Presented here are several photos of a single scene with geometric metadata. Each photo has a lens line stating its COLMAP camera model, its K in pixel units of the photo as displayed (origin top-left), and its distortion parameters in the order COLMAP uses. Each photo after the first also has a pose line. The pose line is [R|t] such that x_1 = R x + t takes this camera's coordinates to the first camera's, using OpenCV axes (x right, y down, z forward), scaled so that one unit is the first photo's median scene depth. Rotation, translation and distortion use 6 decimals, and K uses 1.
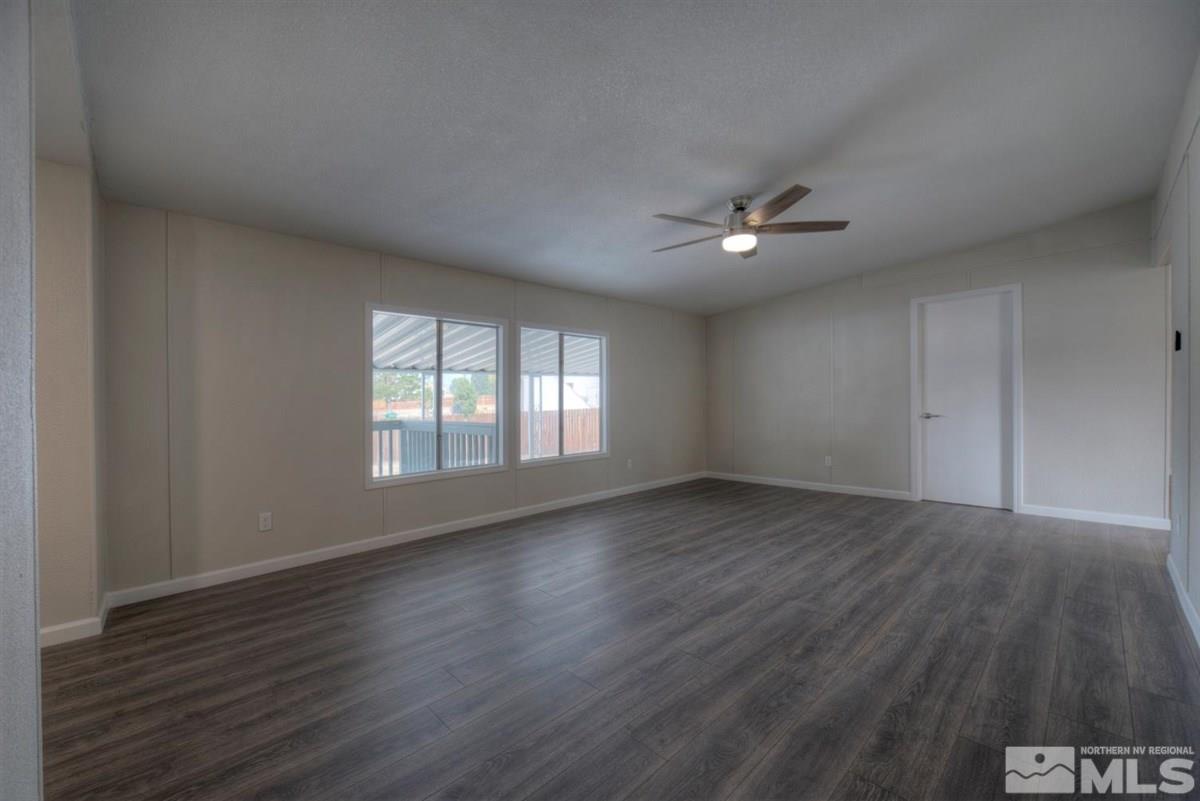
lens RADIAL K [[485.8, 0, 595.1], [0, 485.8, 404.0], [0, 0, 1]] dist [0.000842, -0.000013]
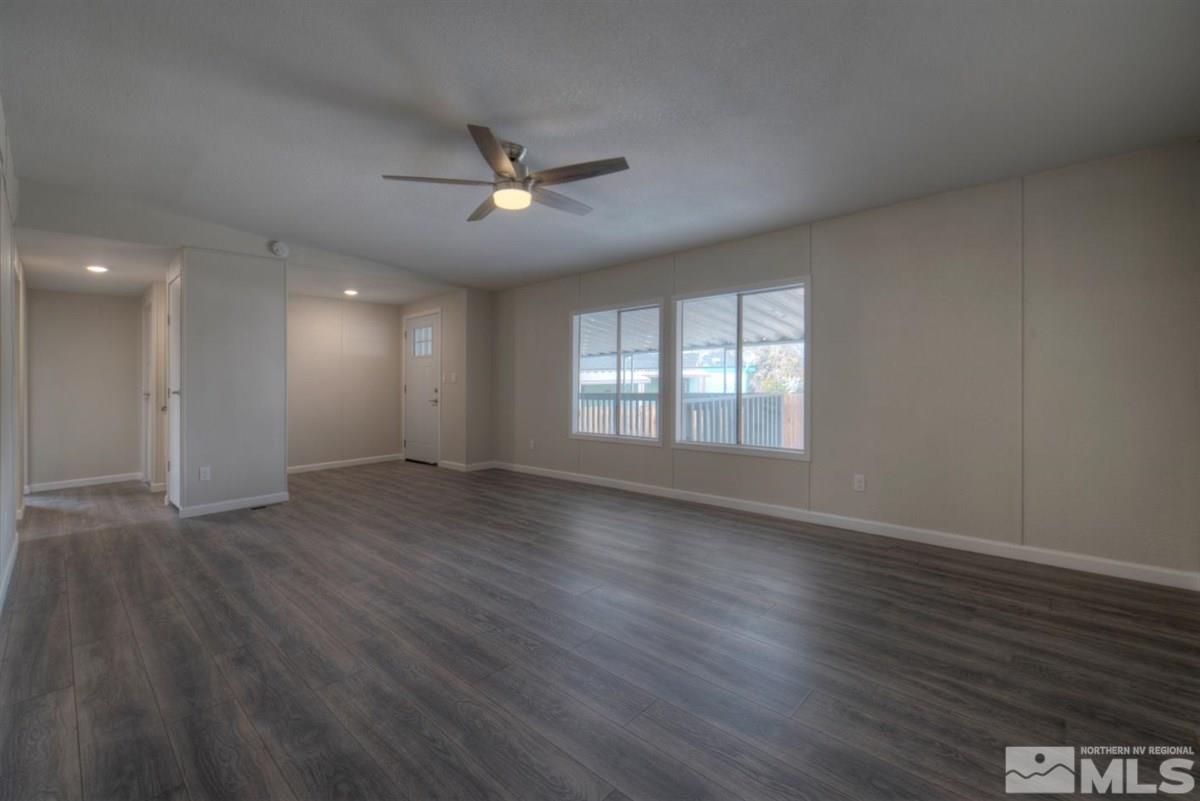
lens RADIAL K [[521.3, 0, 598.6], [0, 521.3, 374.1], [0, 0, 1]] dist [-0.000547, -0.000044]
pose [[0.037409, 0.004932, -0.999288, 1.324749], [0.010613, 0.999929, 0.005332, -0.034095], [0.999244, -0.010805, 0.037354, 1.229437]]
